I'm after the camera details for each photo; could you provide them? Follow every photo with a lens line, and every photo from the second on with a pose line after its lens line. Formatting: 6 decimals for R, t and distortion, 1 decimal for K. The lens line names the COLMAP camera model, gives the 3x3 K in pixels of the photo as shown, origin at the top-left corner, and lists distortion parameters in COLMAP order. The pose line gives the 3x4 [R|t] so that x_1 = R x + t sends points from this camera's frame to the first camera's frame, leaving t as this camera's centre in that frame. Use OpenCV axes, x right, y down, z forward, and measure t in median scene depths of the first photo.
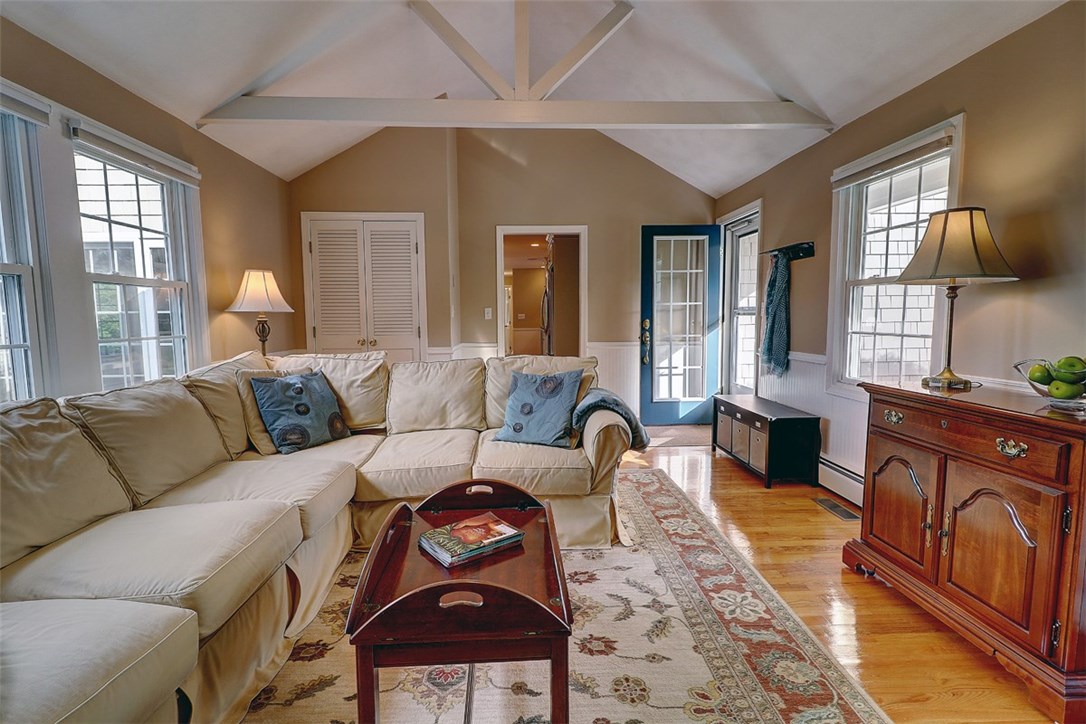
lens RADIAL K [[503.6, 0, 539.8], [0, 503.6, 363.4], [0, 0, 1]] dist [0.002330, -0.000260]
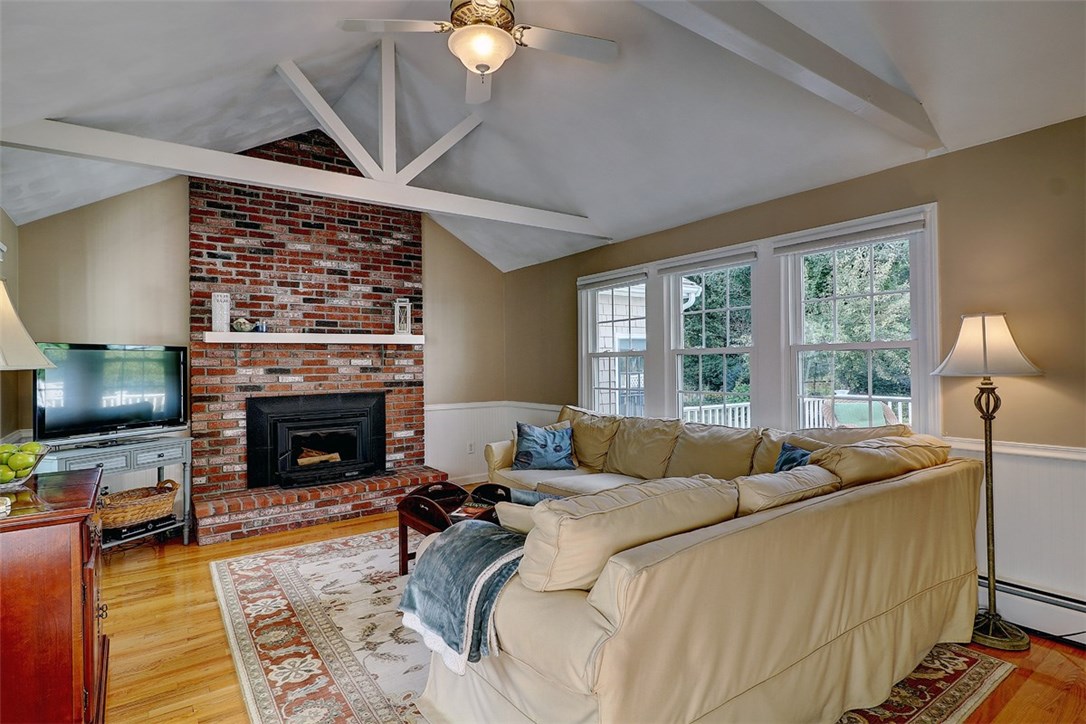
lens RADIAL K [[547.2, 0, 537.3], [0, 547.2, 358.7], [0, 0, 1]] dist [-0.002487, -0.000304]
pose [[-0.836889, 0.014762, -0.547174, 0.578525], [-0.030271, 0.996858, 0.073193, -0.271480], [0.546535, 0.077818, -0.833813, 2.155899]]
